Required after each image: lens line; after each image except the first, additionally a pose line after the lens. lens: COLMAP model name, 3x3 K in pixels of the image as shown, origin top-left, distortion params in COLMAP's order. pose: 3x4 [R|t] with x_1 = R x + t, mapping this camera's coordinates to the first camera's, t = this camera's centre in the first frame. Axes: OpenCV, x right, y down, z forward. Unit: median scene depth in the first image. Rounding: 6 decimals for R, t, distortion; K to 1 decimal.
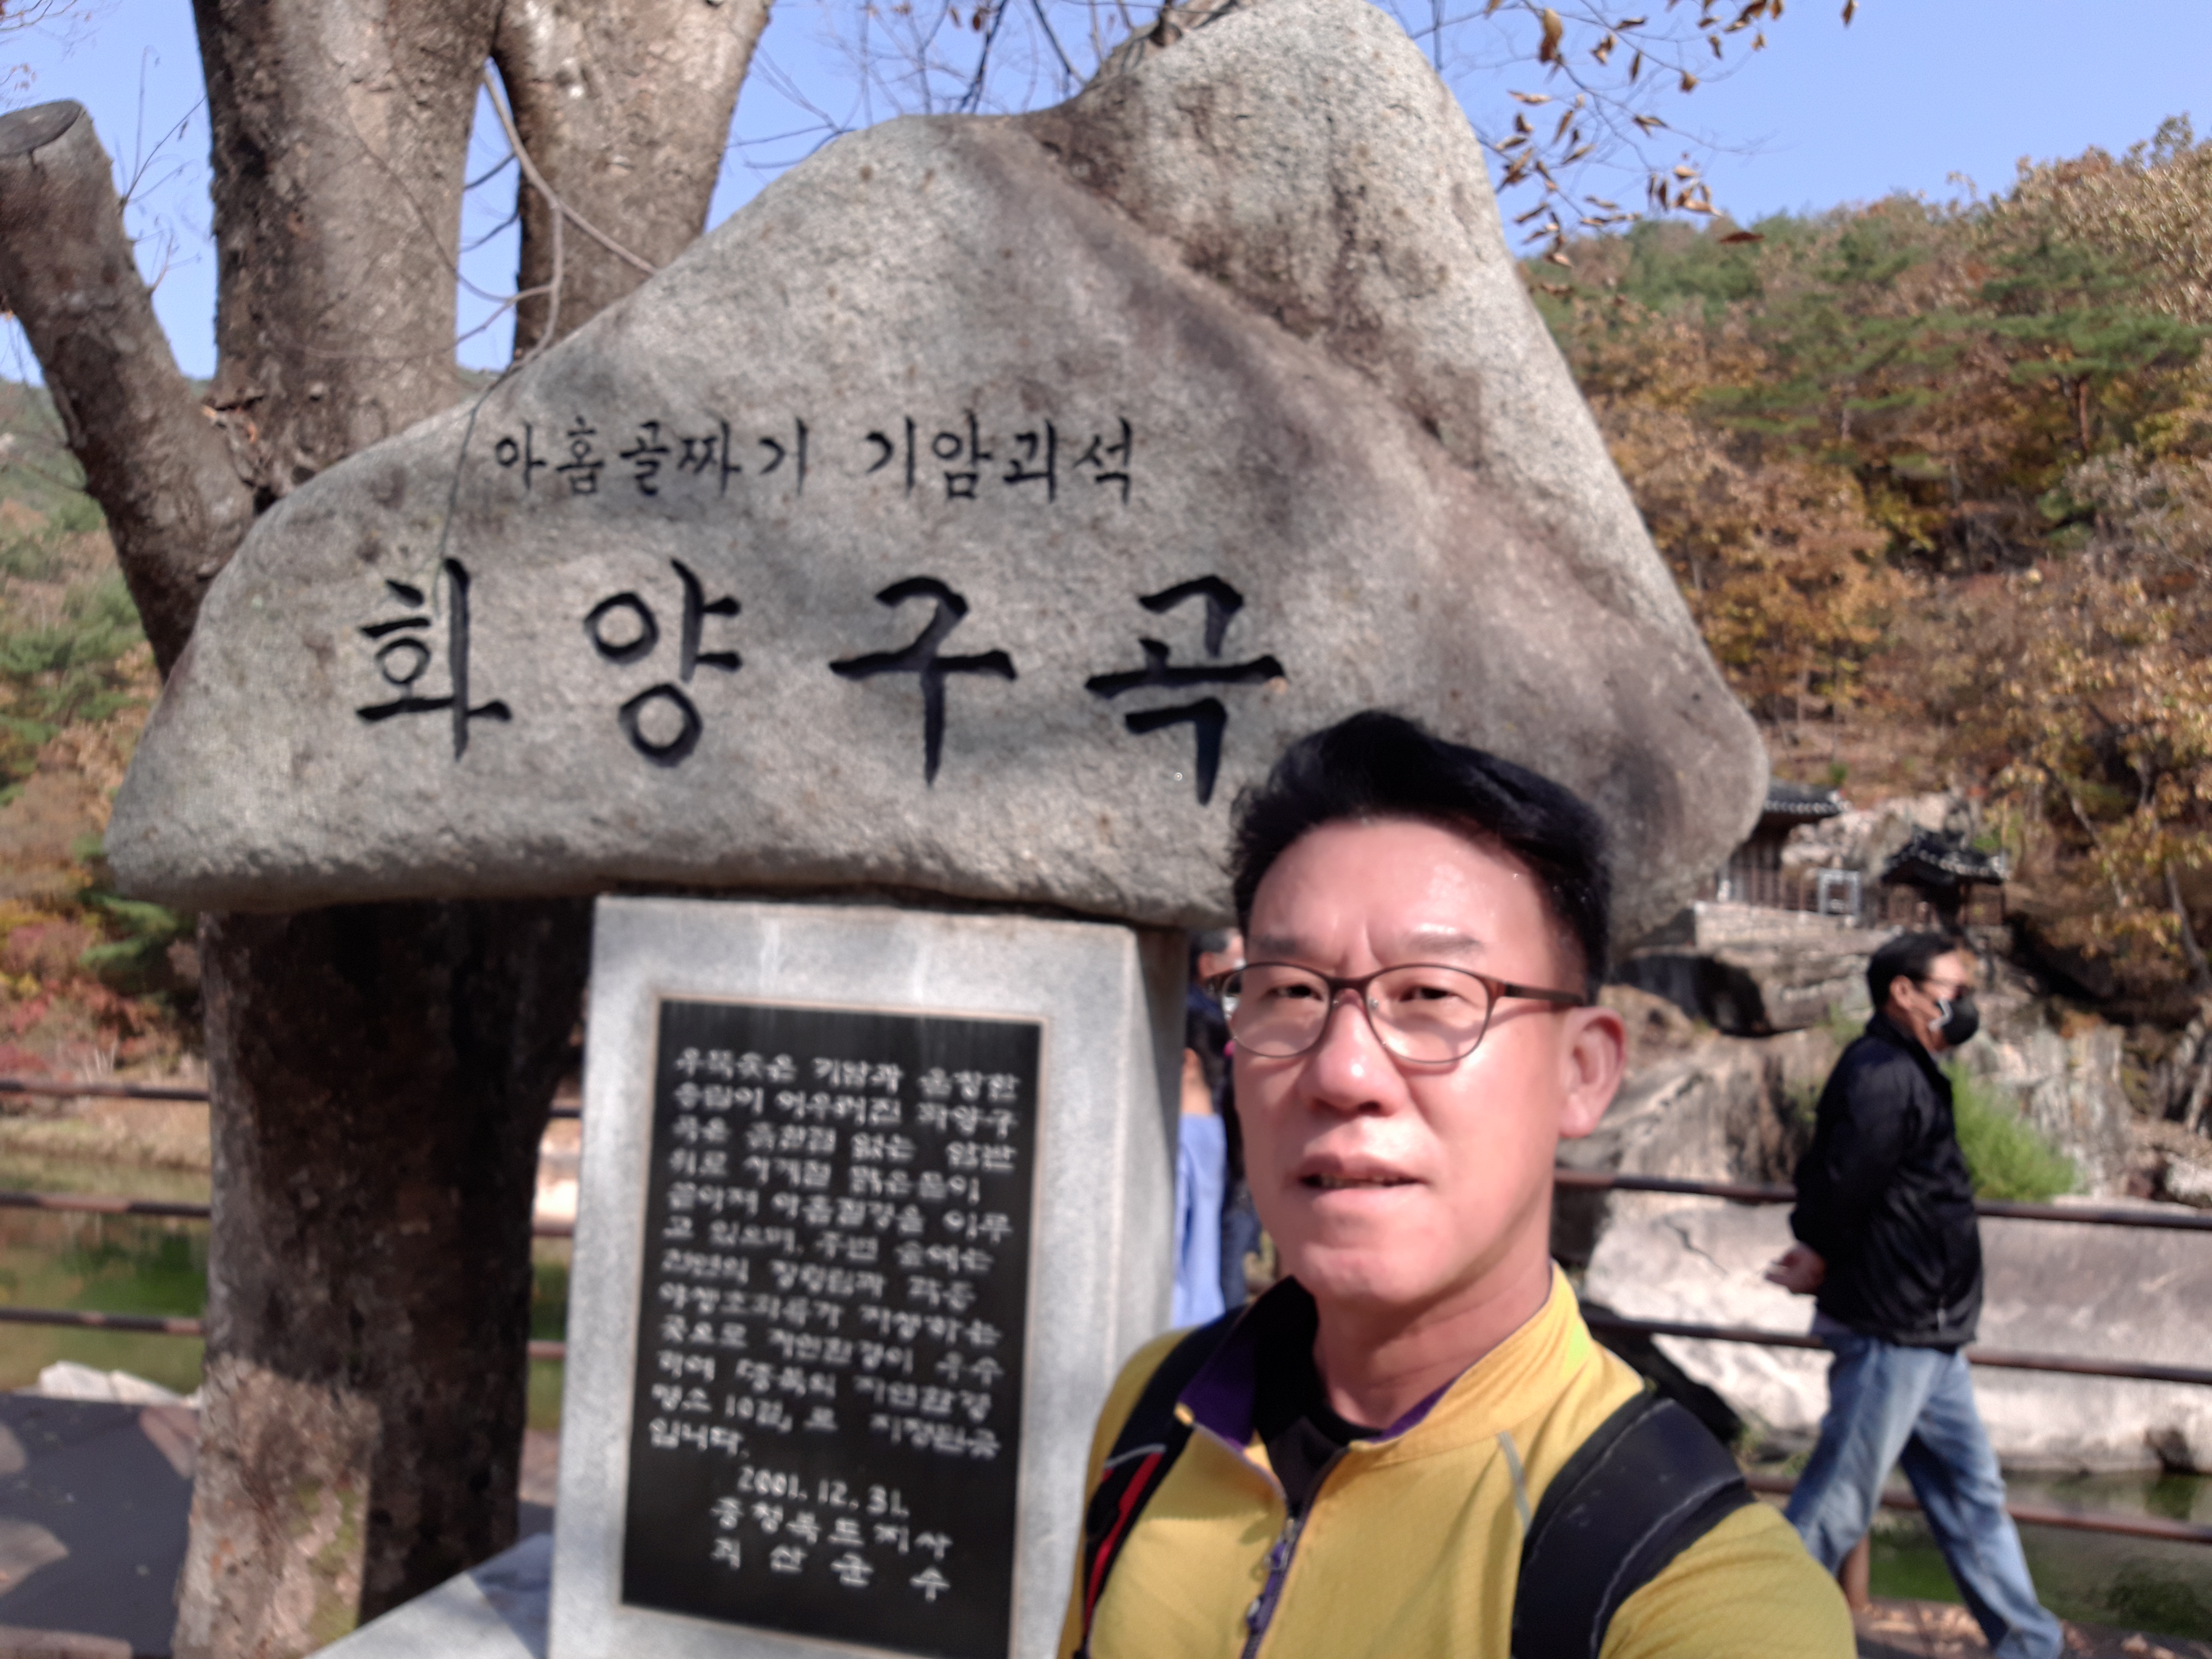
lens RADIAL K [[1672.0, 0, 1109.9], [0, 1672.0, 829.2], [0, 0, 1]] dist [0.012832, -0.048141]
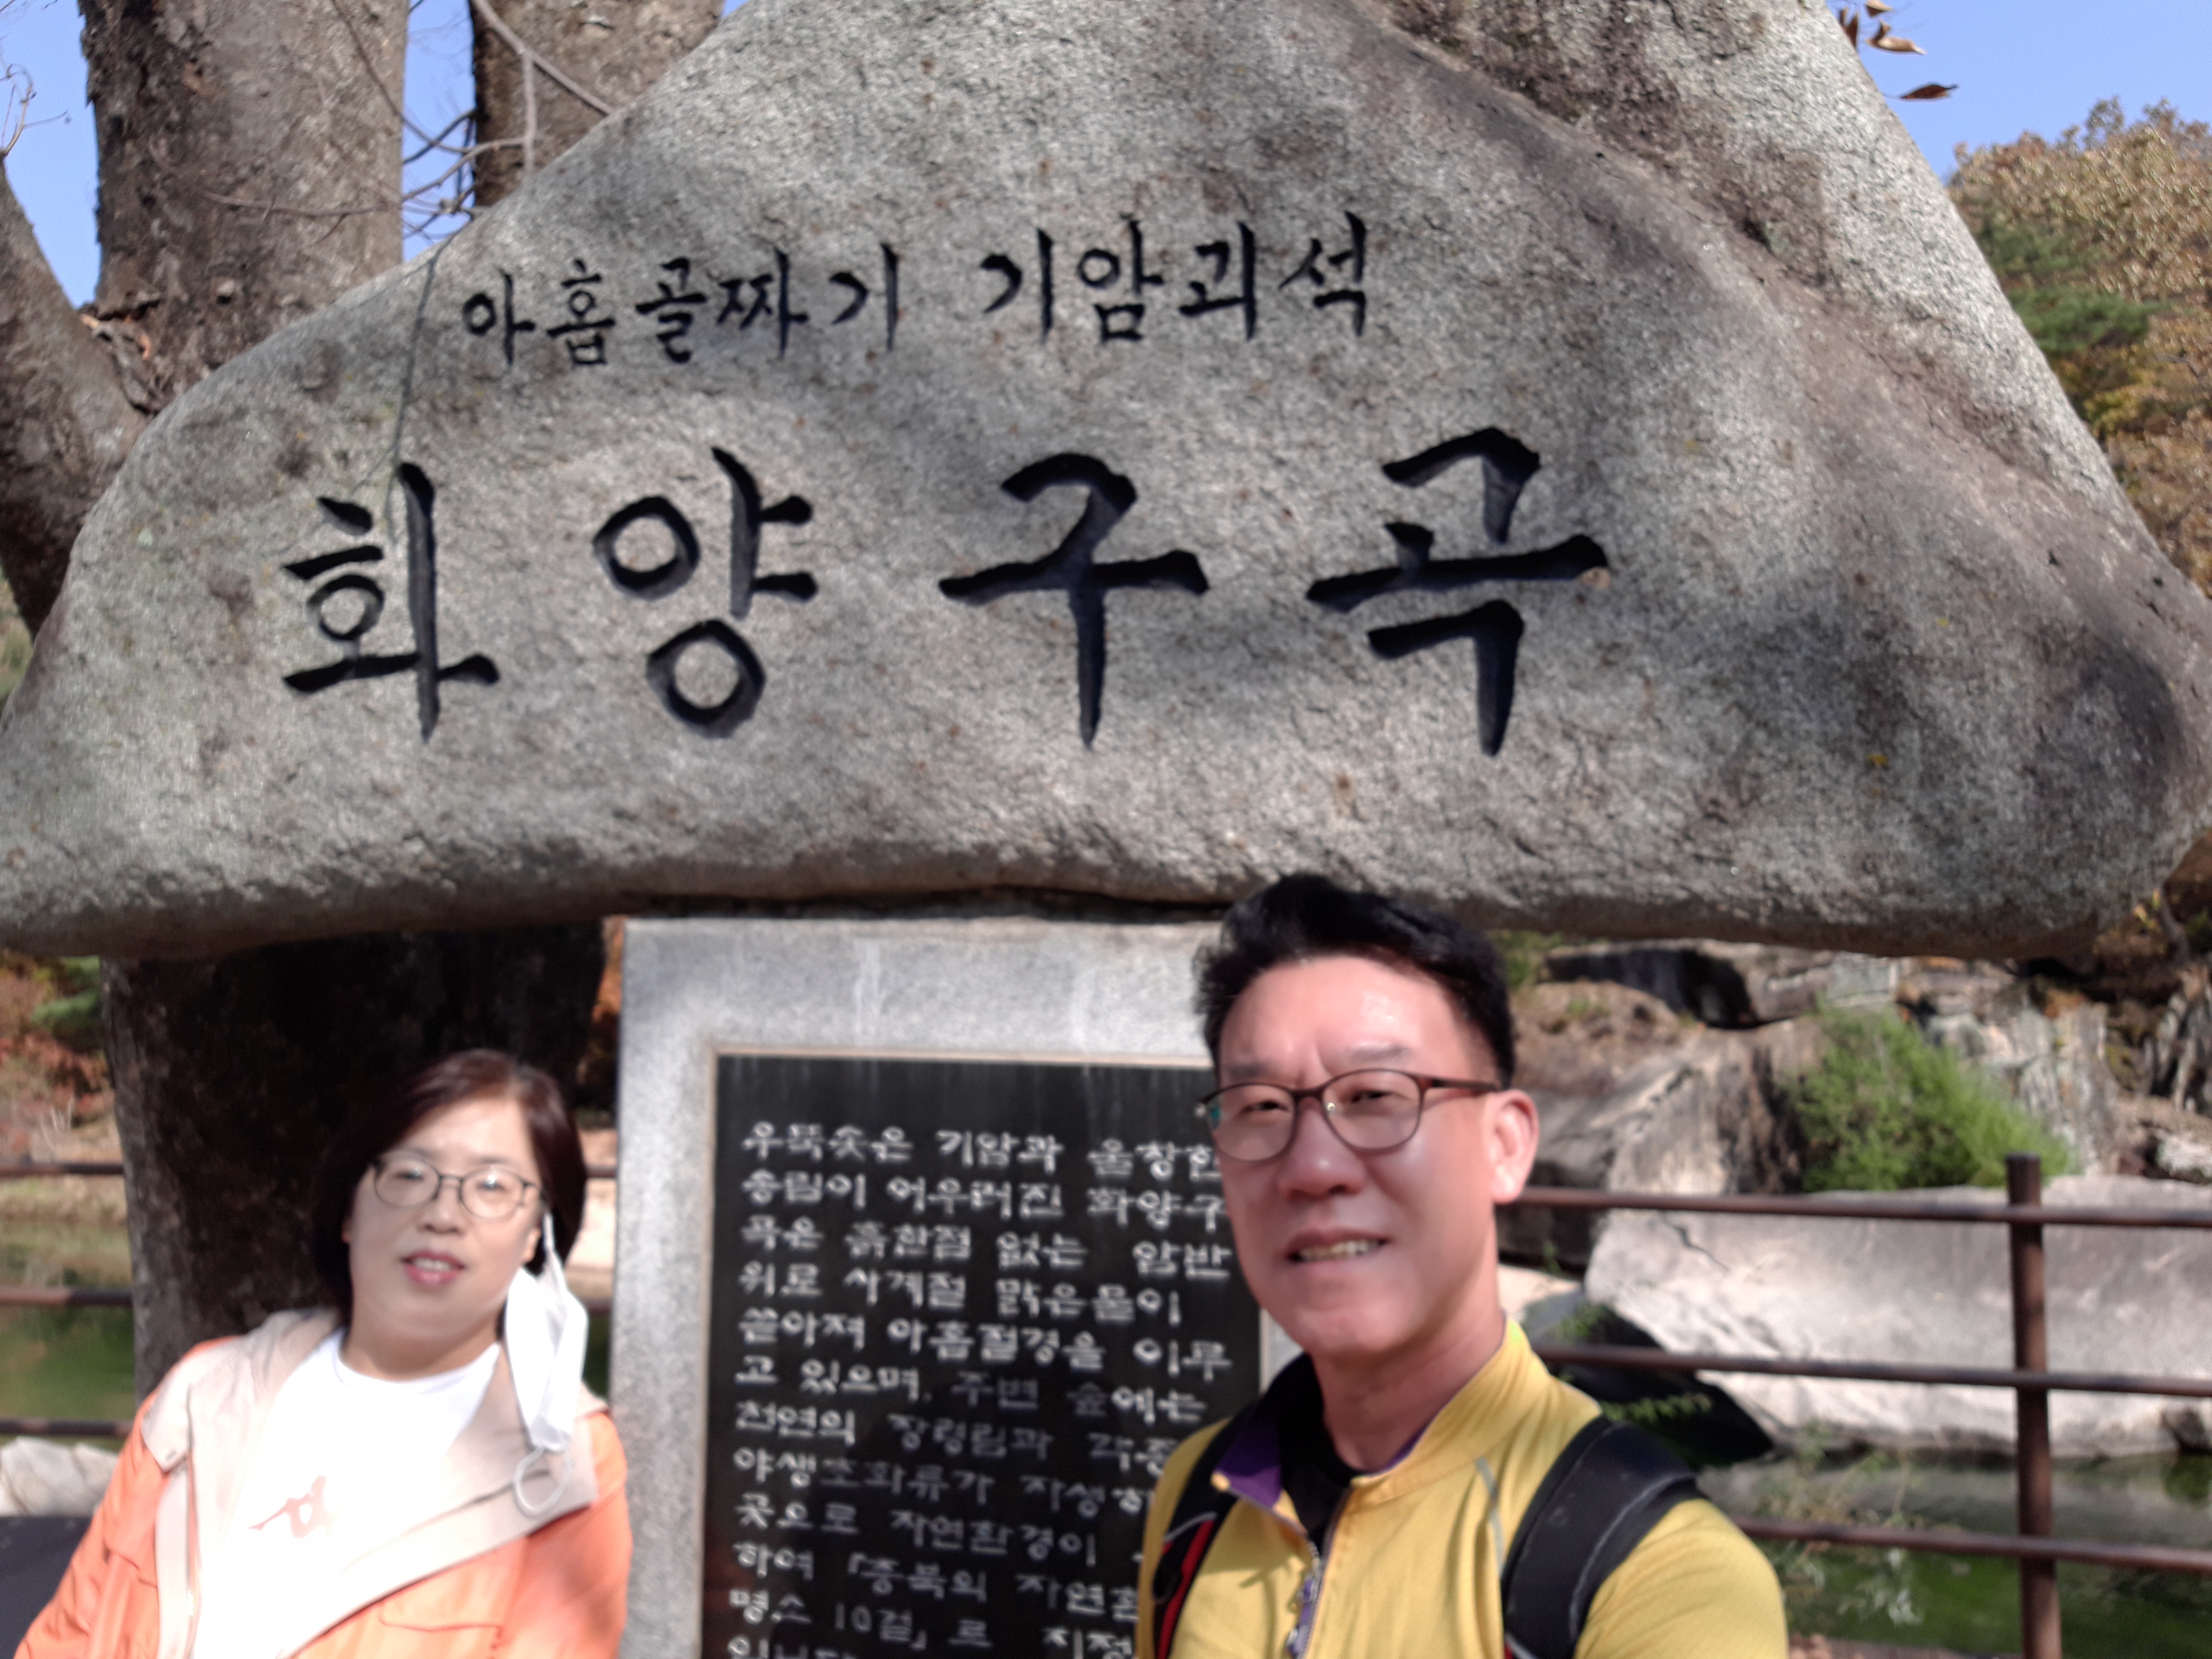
lens RADIAL K [[1672.0, 0, 1100.3], [0, 1672.0, 839.0], [0, 0, 1]] dist [0.012832, -0.048141]
pose [[0.999199, -0.036882, 0.015530, -0.111199], [0.036934, 0.999313, -0.003086, 0.015865], [-0.015406, 0.003658, 0.999875, 0.271713]]
